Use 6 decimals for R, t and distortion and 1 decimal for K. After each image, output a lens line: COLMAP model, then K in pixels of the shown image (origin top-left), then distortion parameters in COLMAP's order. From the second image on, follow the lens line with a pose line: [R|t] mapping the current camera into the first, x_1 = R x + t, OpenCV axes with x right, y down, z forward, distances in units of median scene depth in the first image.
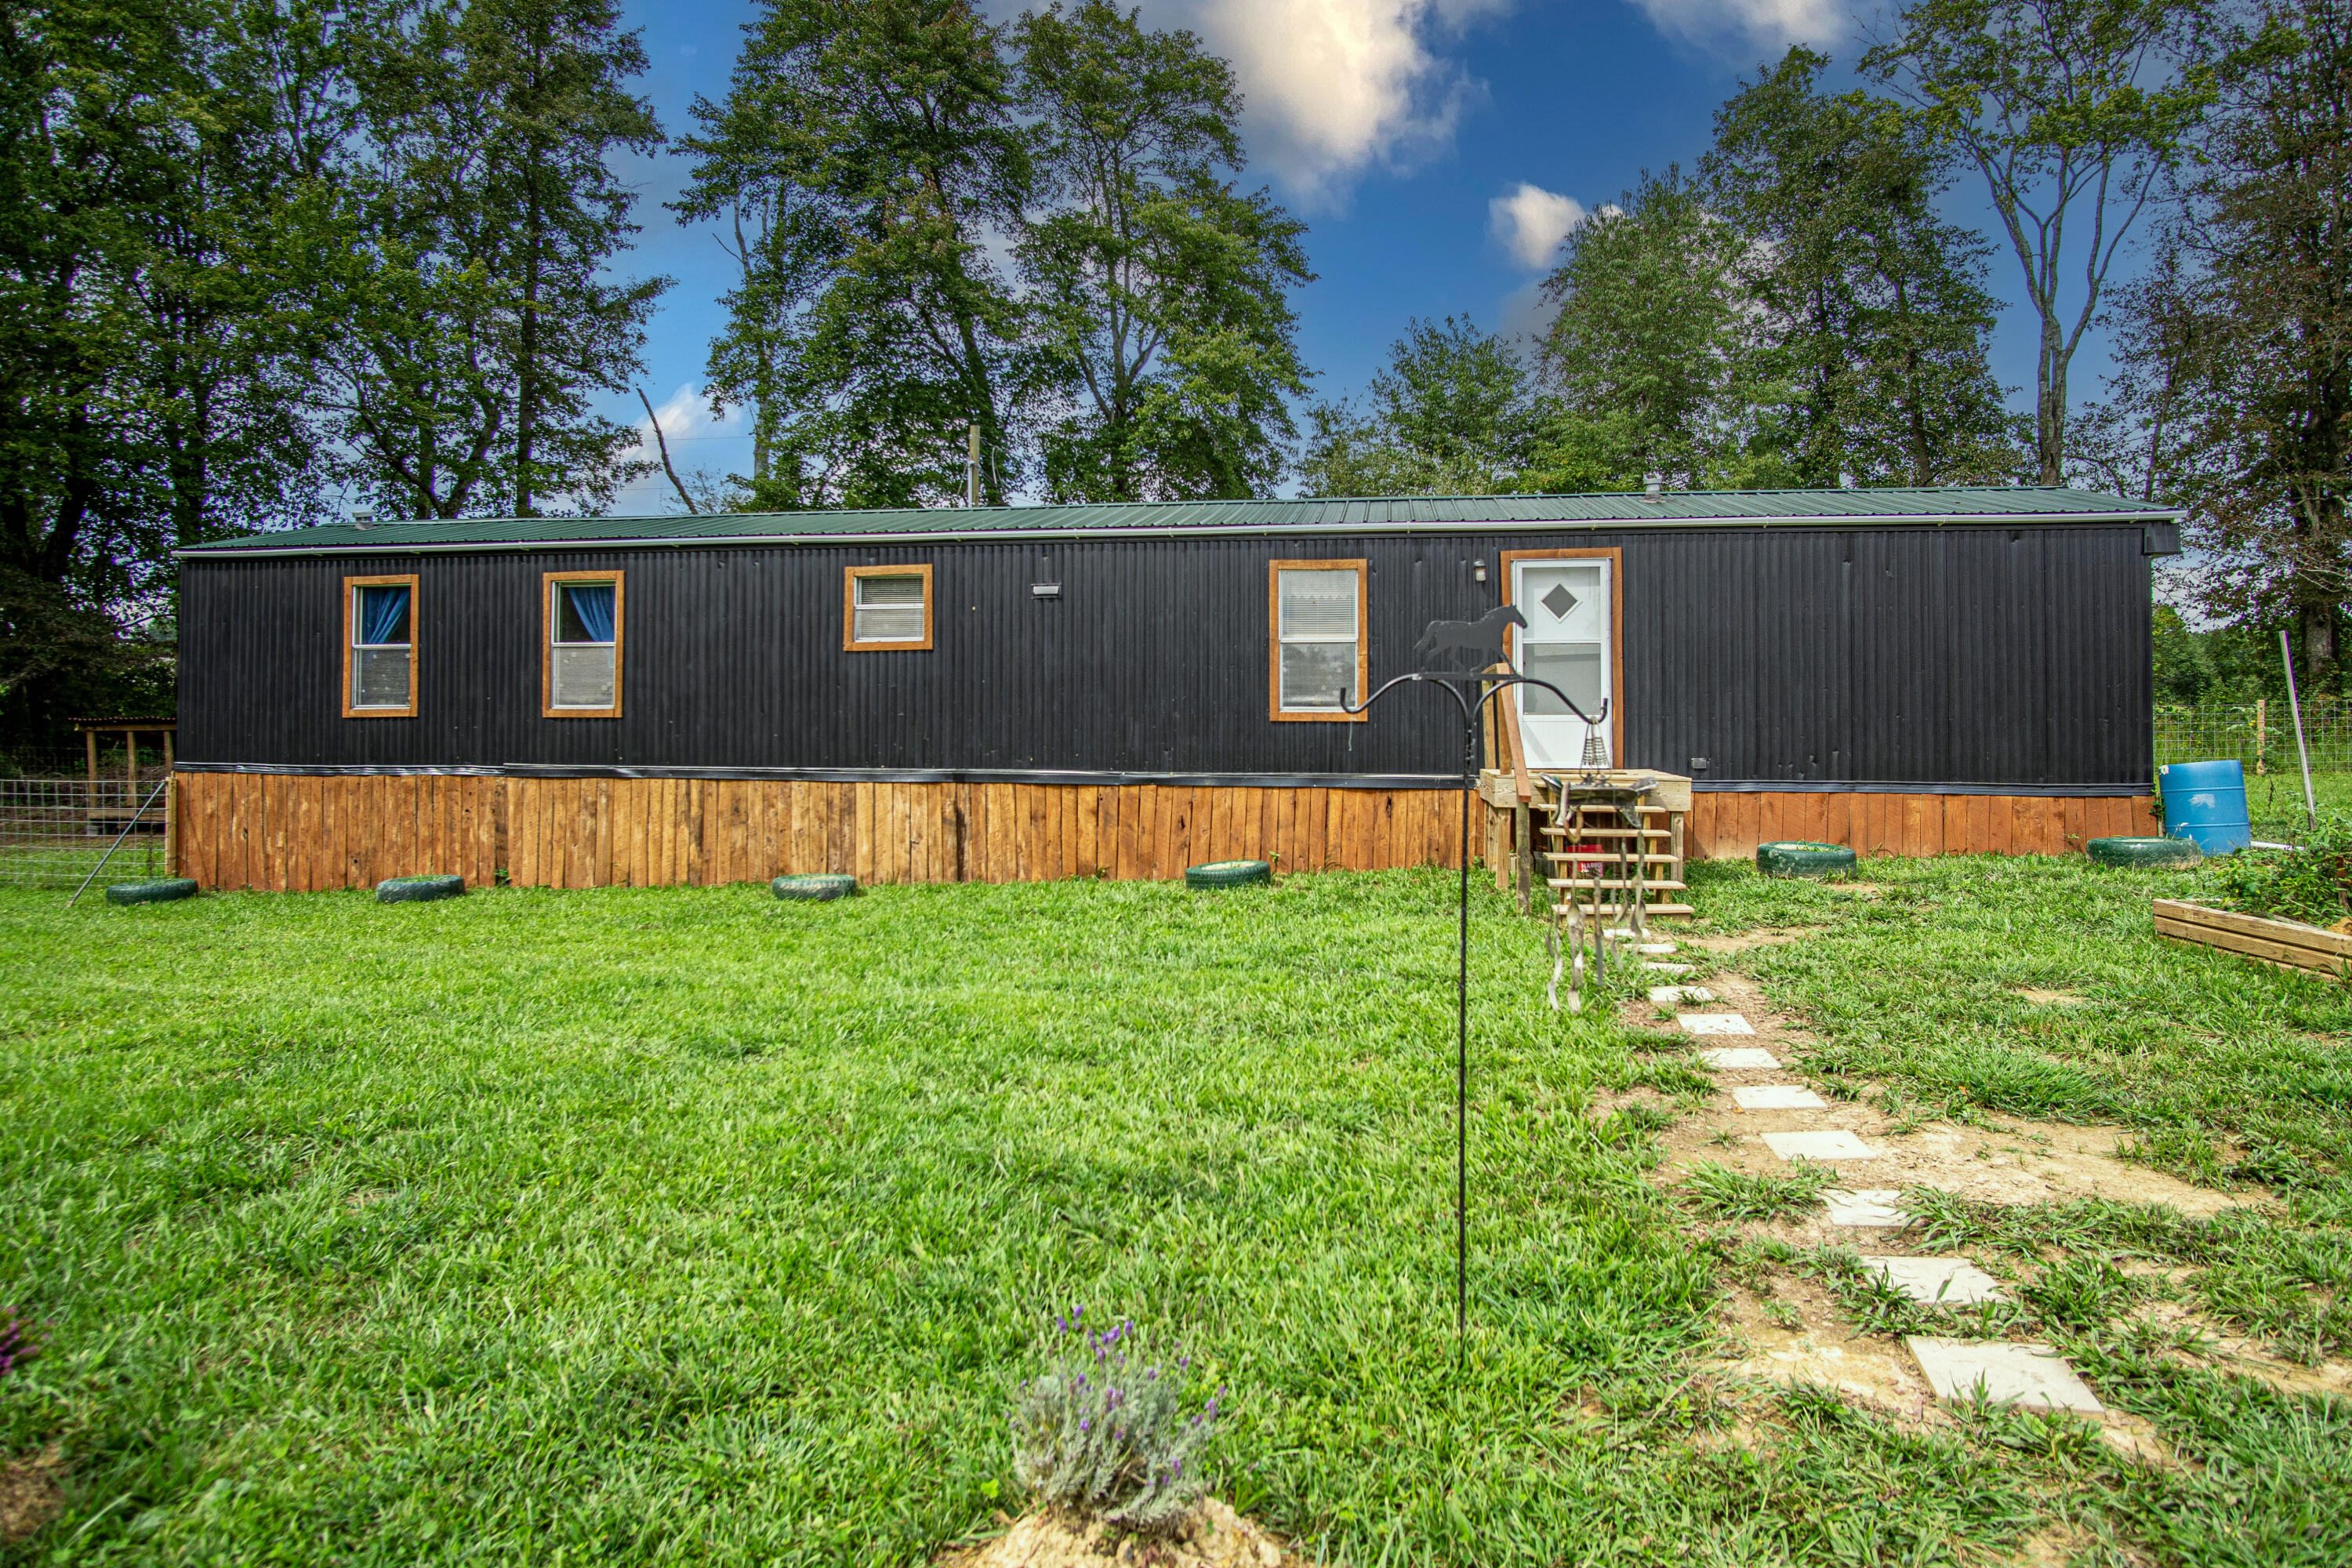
lens RADIAL K [[1331.7, 0, 1173.6], [0, 1331.7, 761.9], [0, 0, 1]] dist [-0.038383, 0.012828]
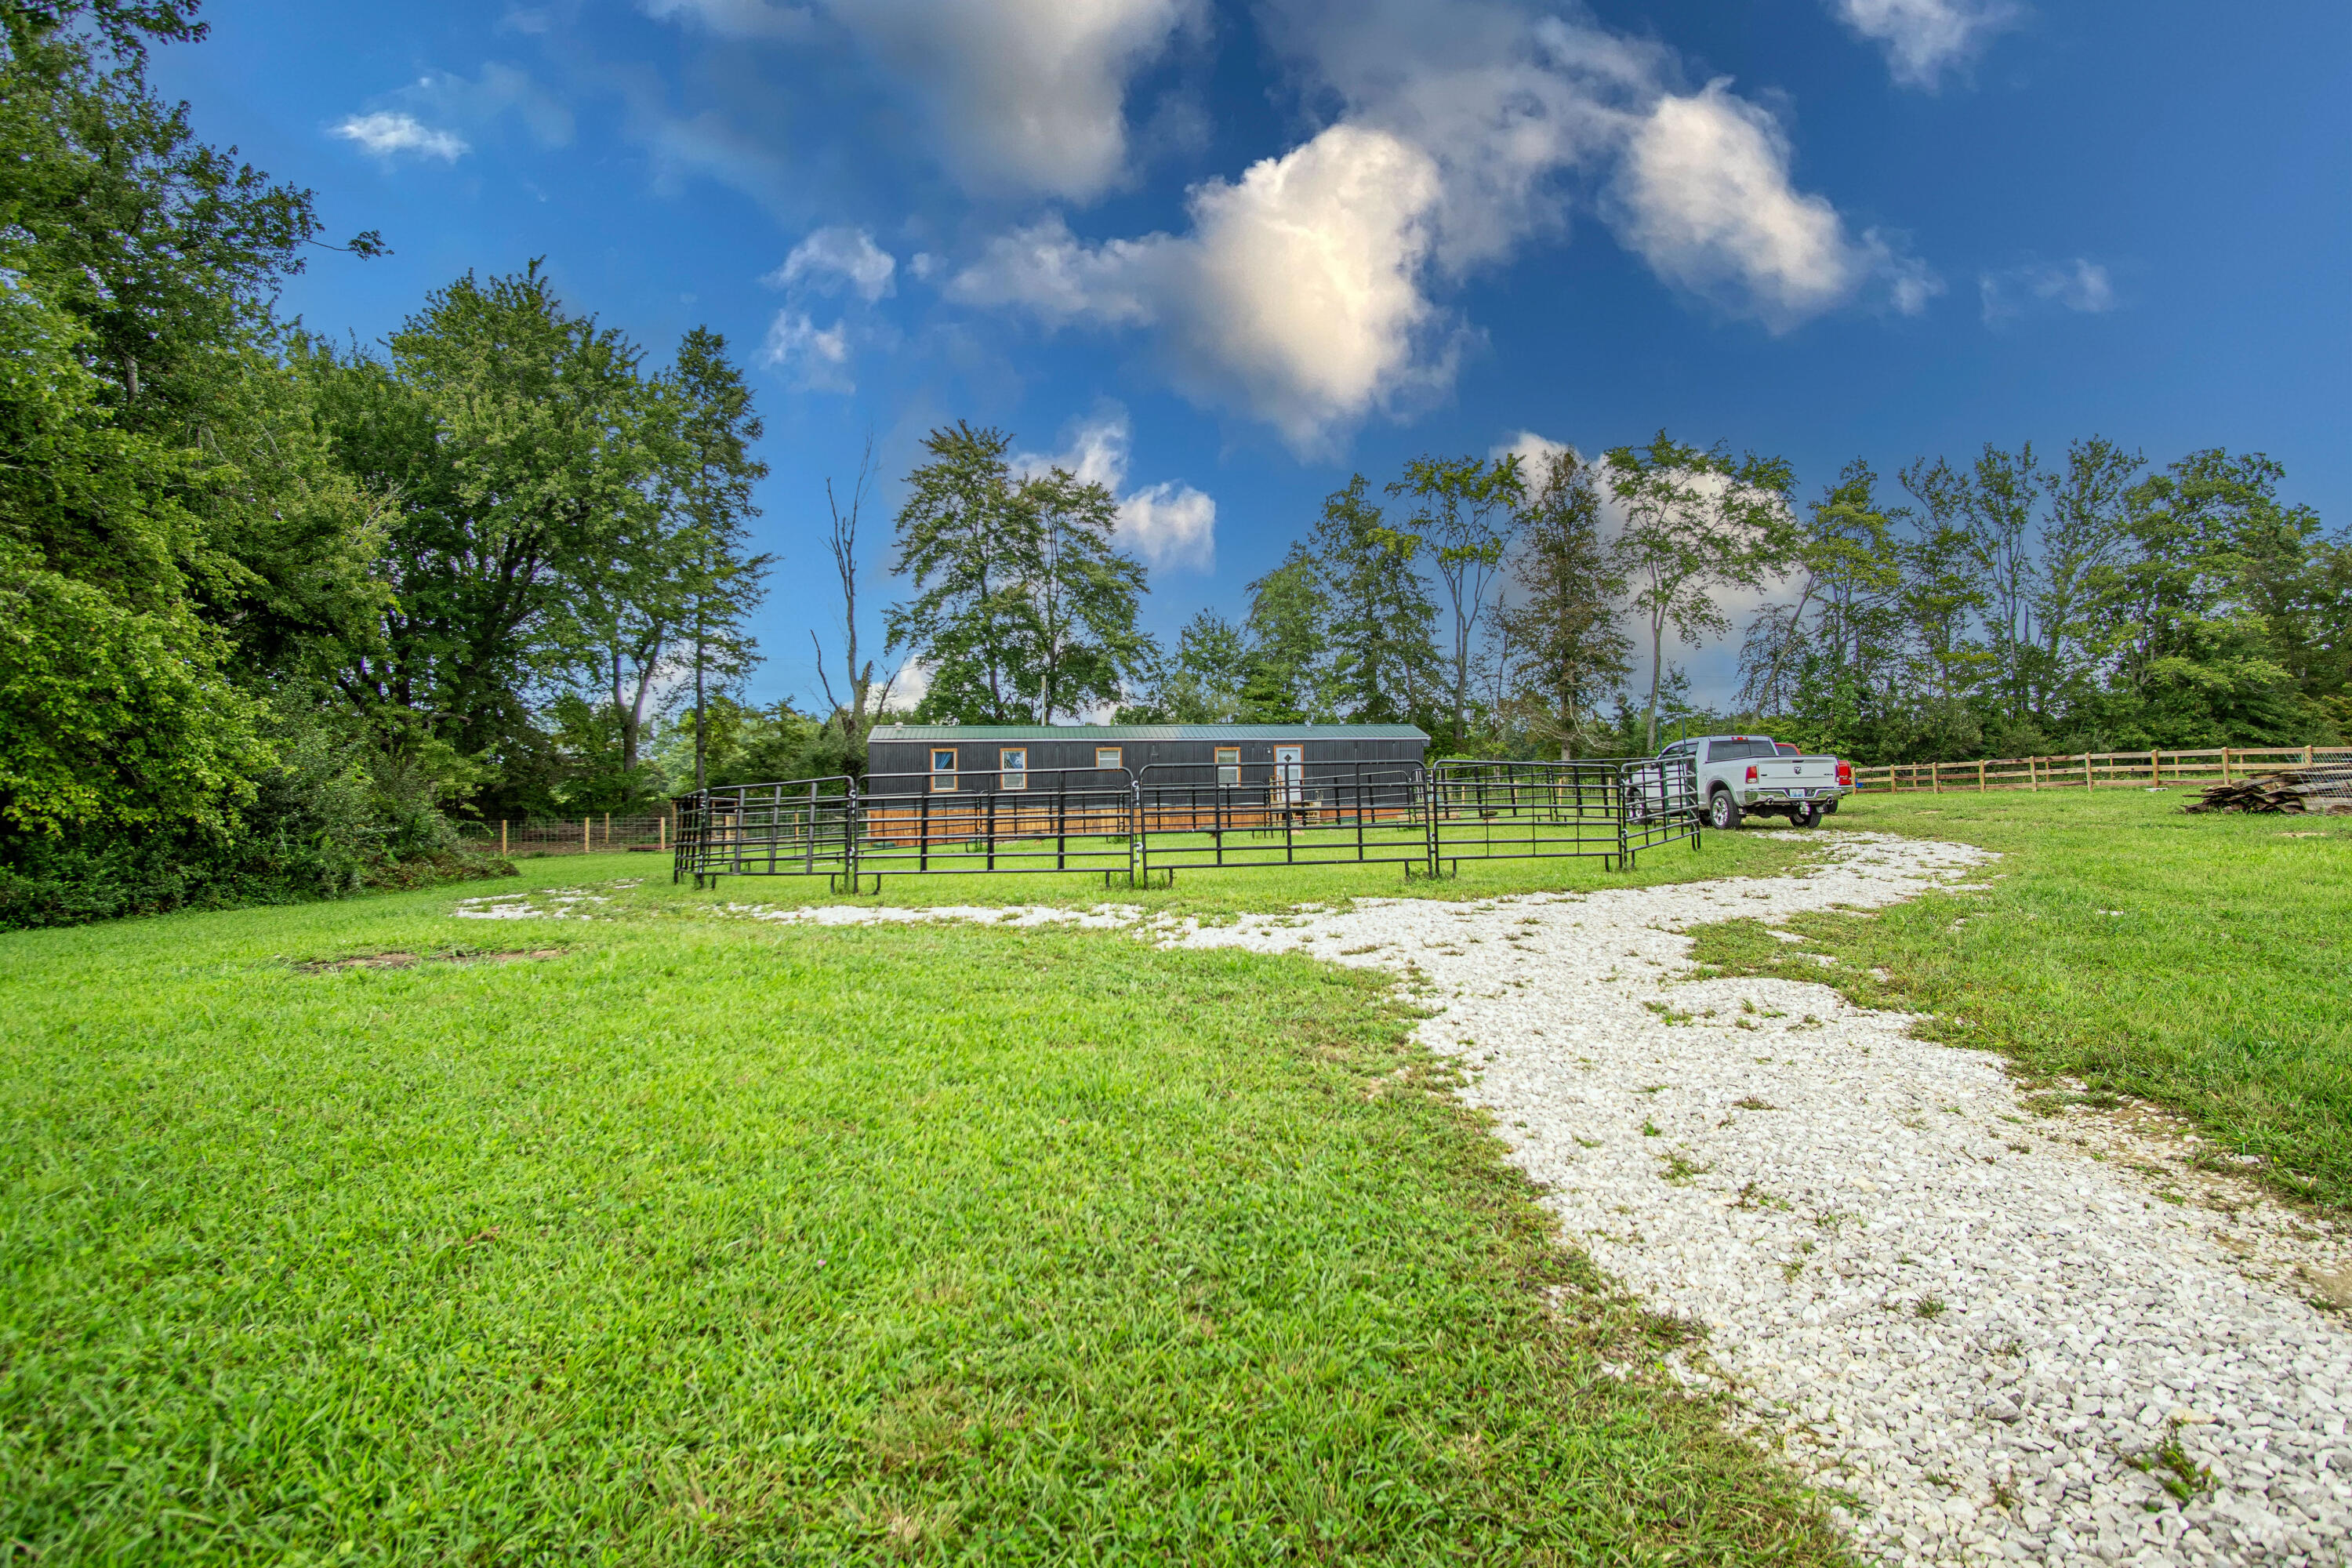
lens RADIAL K [[1331.7, 0, 1173.6], [0, 1331.7, 761.9], [0, 0, 1]] dist [-0.038383, 0.012828]
pose [[0.962769, -0.005566, 0.270270, -0.940083], [0.022449, 0.997981, -0.059416, 0.098269], [-0.269393, 0.063271, 0.960950, -2.299297]]
